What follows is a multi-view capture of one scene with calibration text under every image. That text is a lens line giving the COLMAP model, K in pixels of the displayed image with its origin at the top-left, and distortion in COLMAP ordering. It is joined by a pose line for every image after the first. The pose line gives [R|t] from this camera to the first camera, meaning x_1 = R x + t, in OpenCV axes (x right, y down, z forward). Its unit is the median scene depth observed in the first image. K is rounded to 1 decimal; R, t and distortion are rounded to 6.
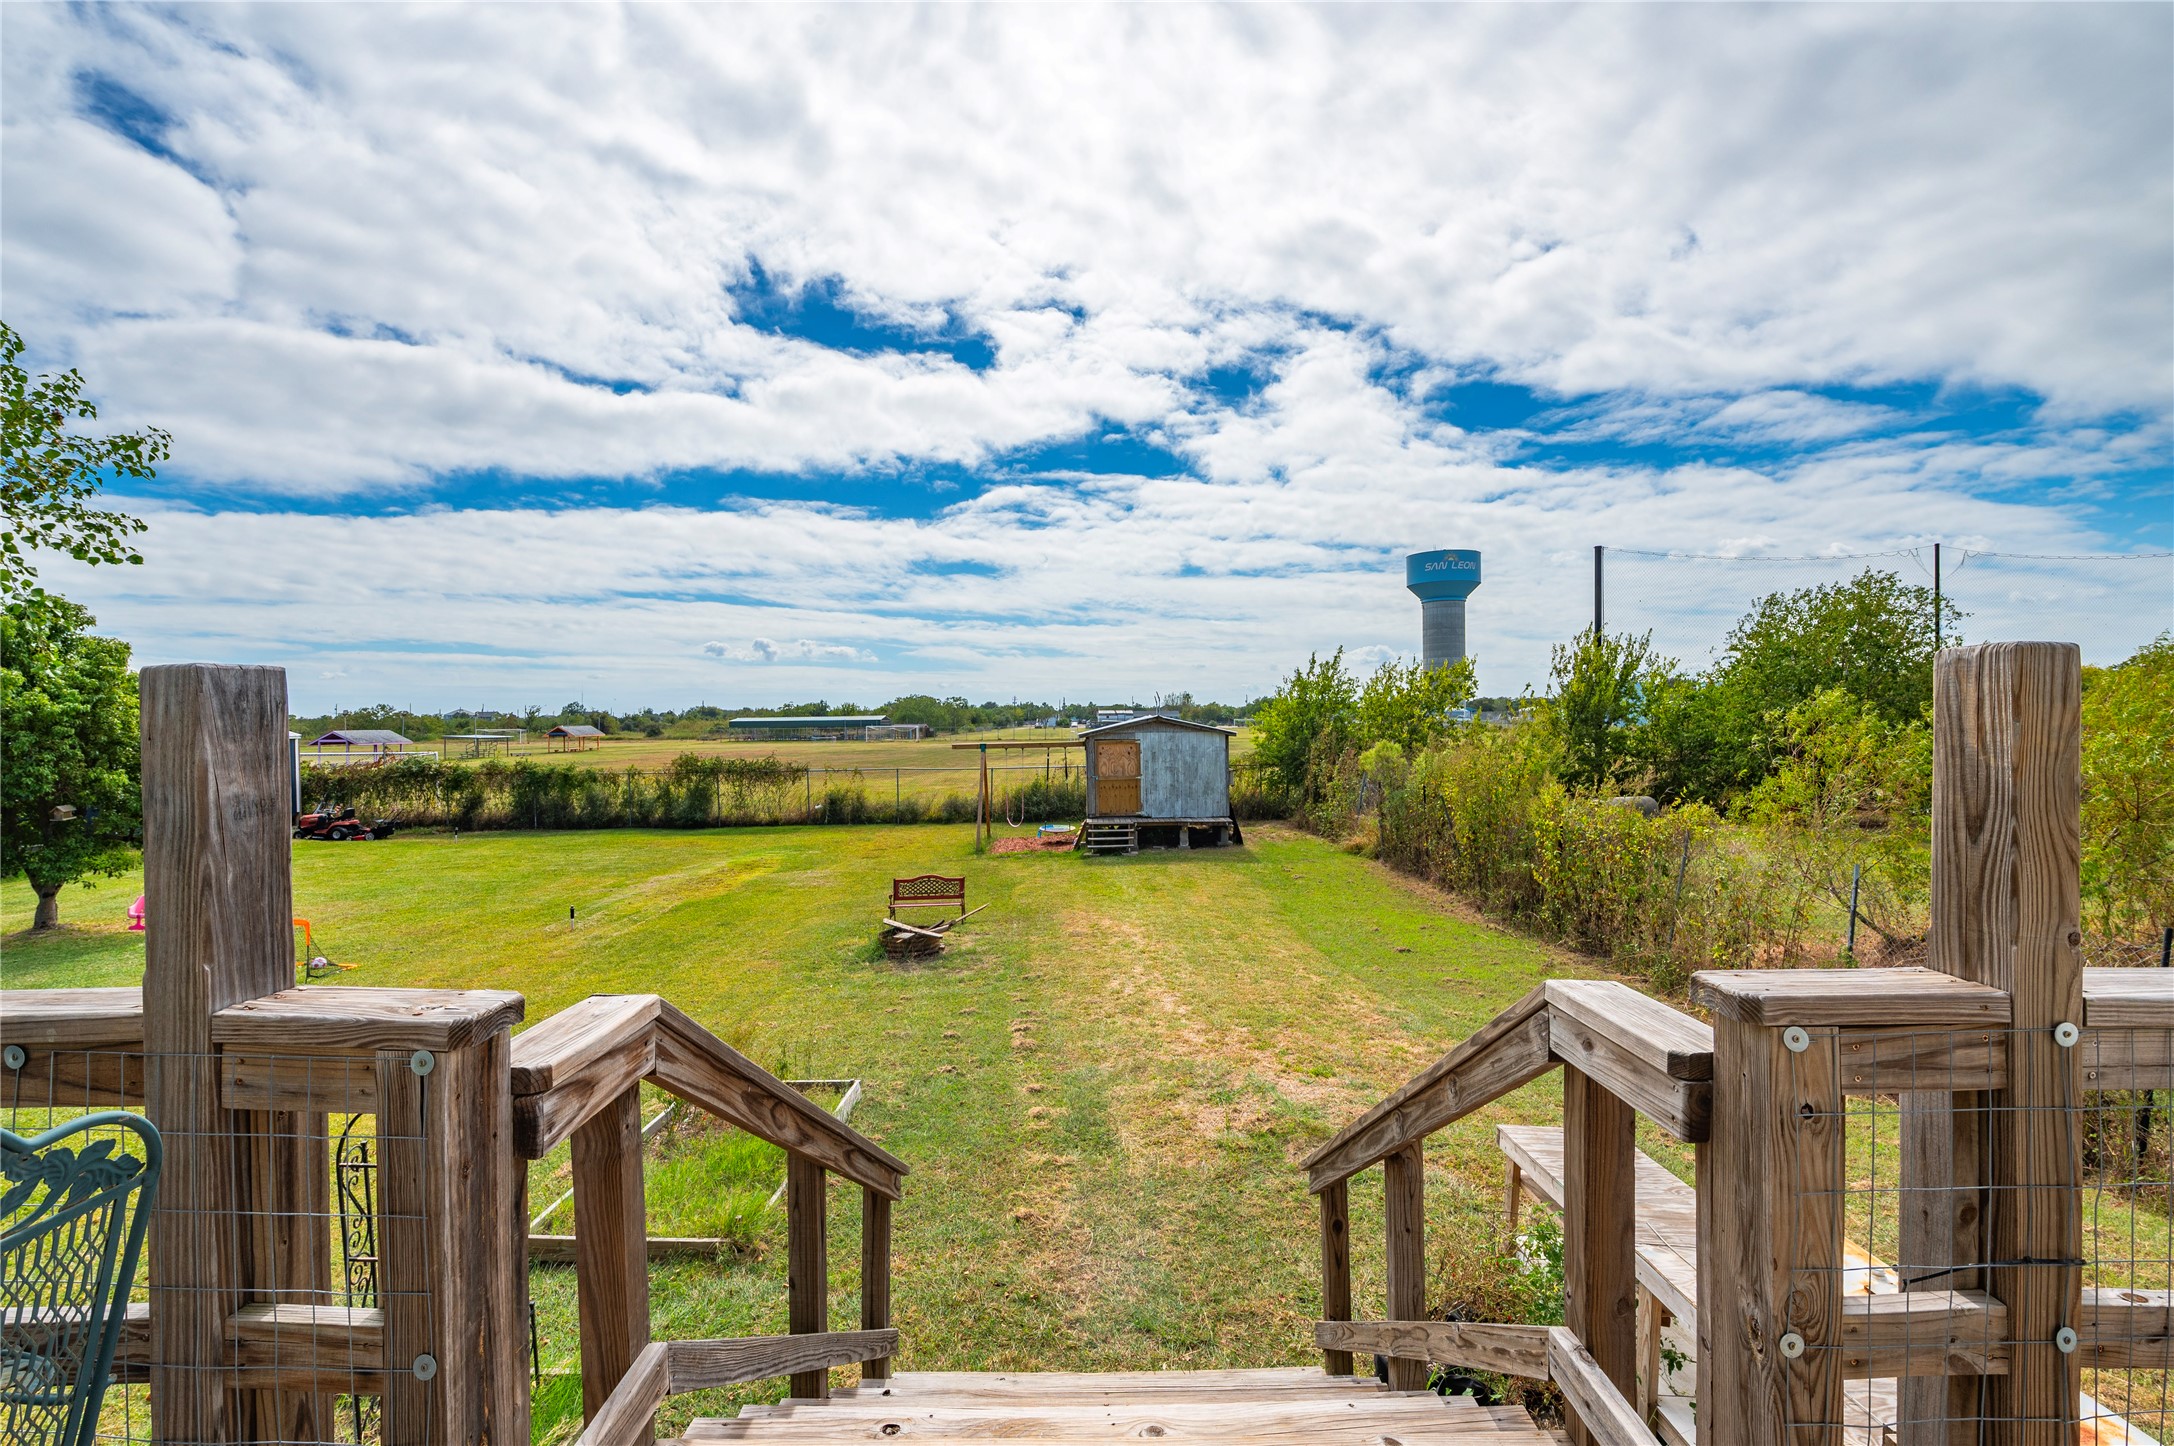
lens RADIAL K [[935.6, 0, 1079.3], [0, 935.6, 714.0], [0, 0, 1]] dist [-0.013214, 0.002825]
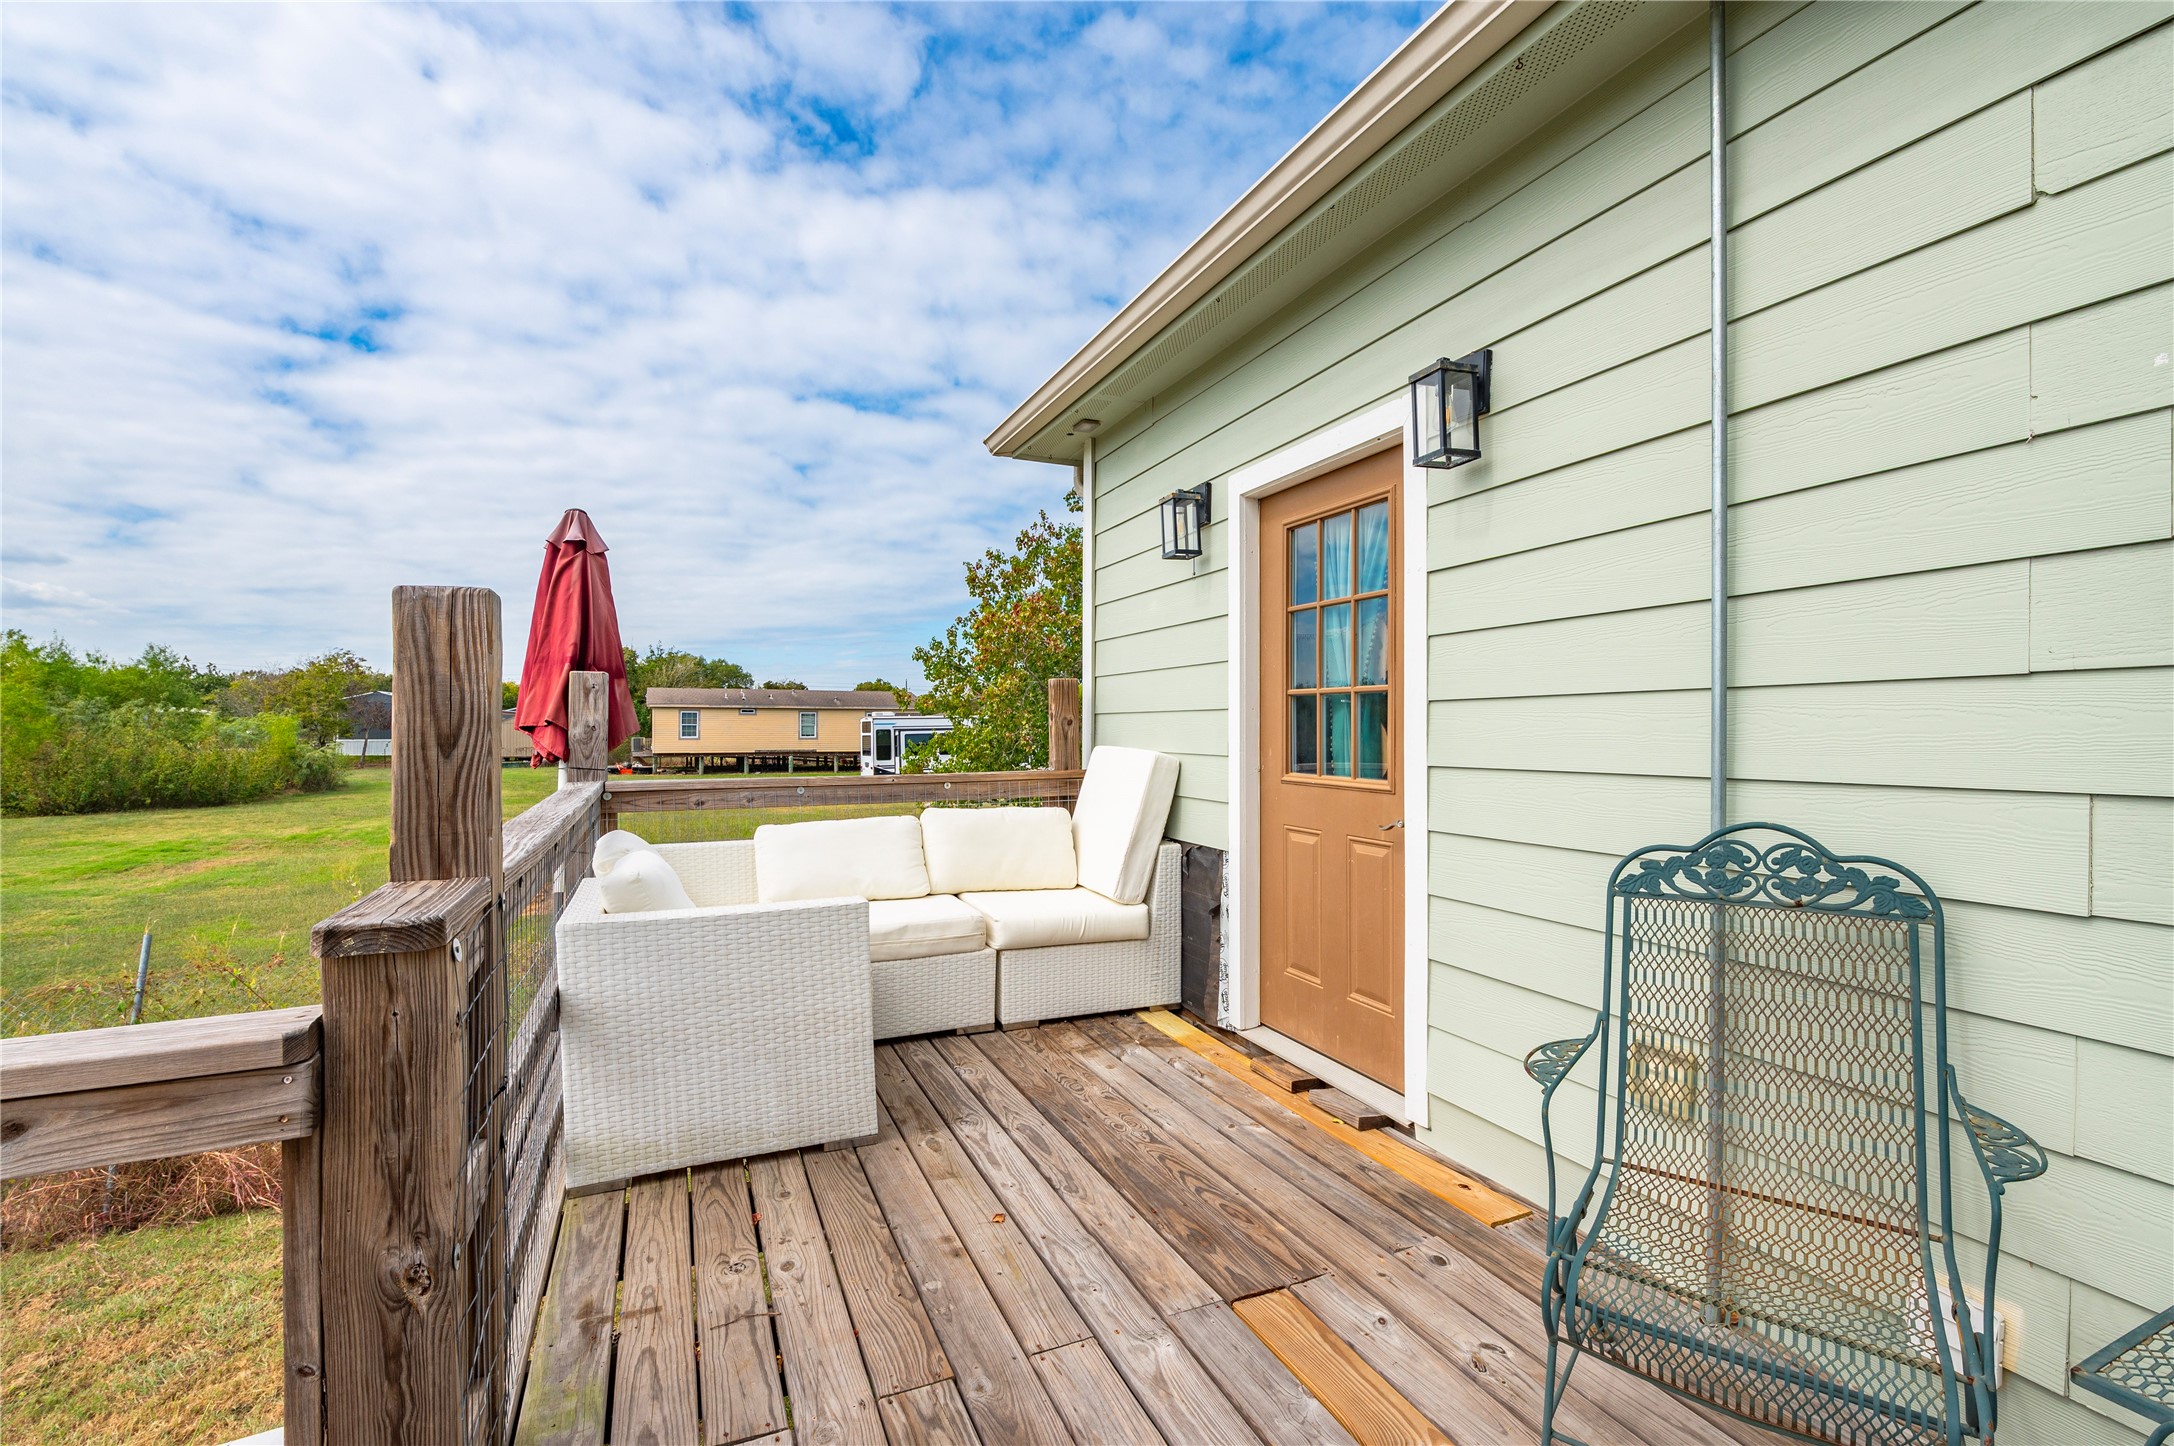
lens RADIAL K [[935.6, 0, 1091.0], [0, 935.6, 726.8], [0, 0, 1]] dist [-0.013214, 0.002825]
pose [[-0.408338, 0.009189, 0.912785, -0.406311], [-0.003340, 0.999928, -0.011560, 0.110557], [-0.912825, -0.007769, -0.408277, 0.739014]]
